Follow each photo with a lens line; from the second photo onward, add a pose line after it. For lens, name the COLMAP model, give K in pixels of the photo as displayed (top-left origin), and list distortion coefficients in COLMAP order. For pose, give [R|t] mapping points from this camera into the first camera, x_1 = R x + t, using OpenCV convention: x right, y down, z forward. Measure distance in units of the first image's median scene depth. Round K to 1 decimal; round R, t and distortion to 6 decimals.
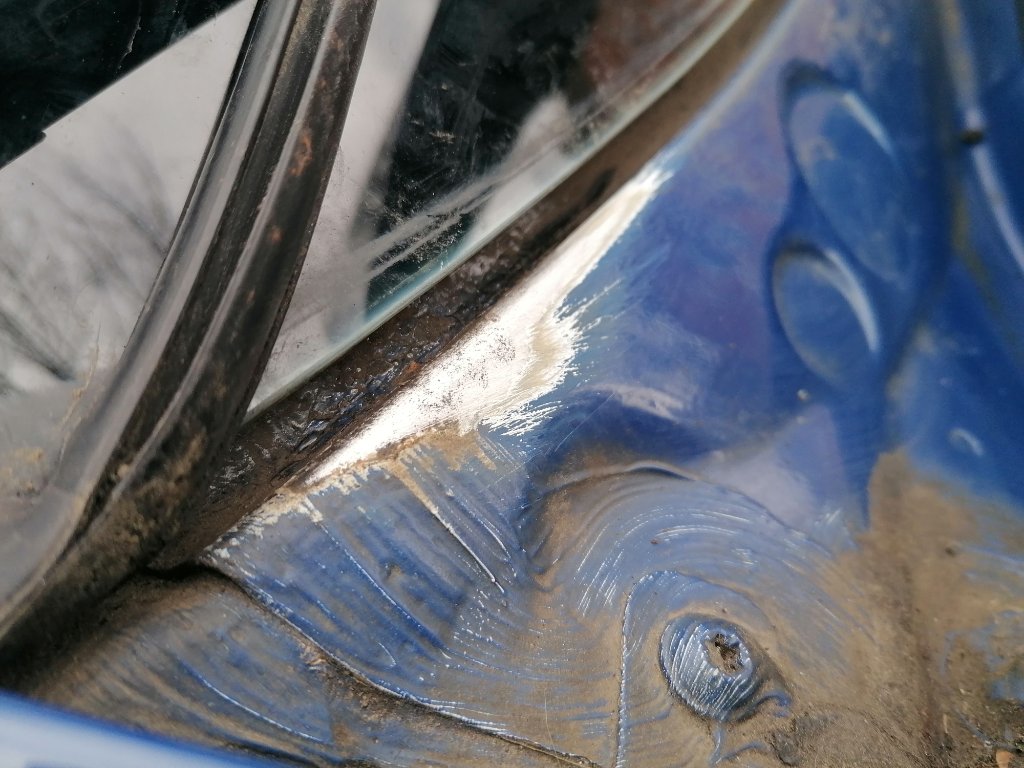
lens RADIAL K [[815.1, 0, 512.0], [0, 815.1, 384.0], [0, 0, 1]] dist [0.037298, -0.083870]
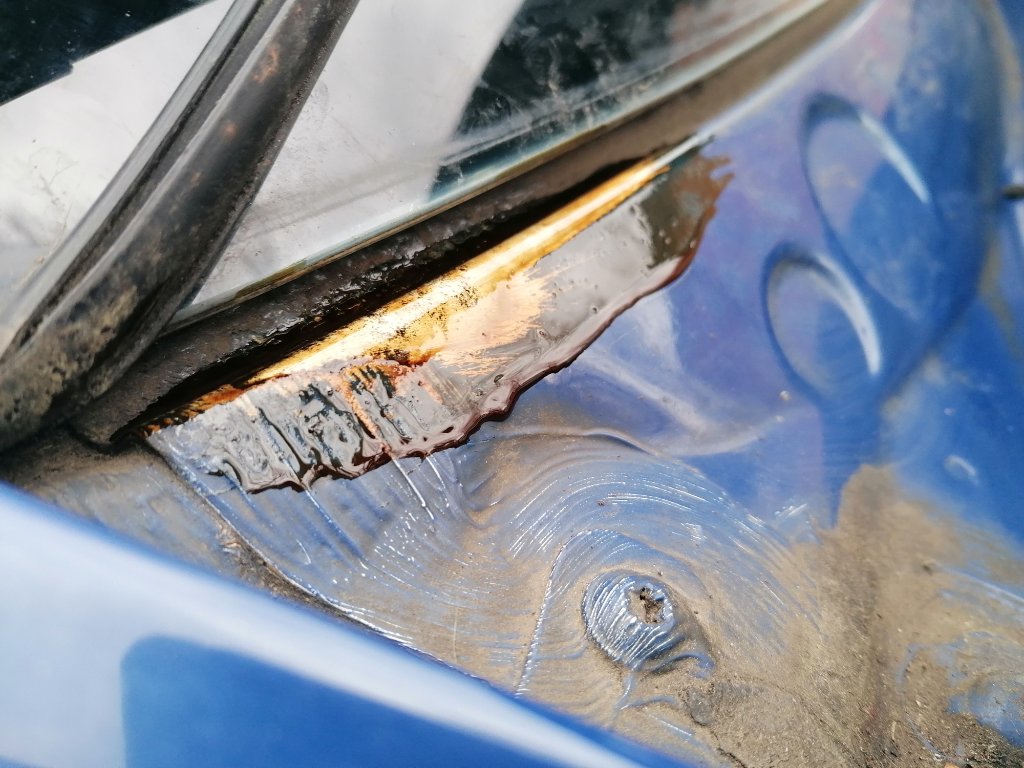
lens RADIAL K [[815.1, 0, 512.0], [0, 815.1, 384.0], [0, 0, 1]] dist [0.037298, -0.083870]
pose [[0.992801, 0.090240, -0.078755, 0.147158], [-0.095700, 0.993047, -0.068546, 0.142229], [0.072022, 0.075590, 0.994535, -0.020628]]
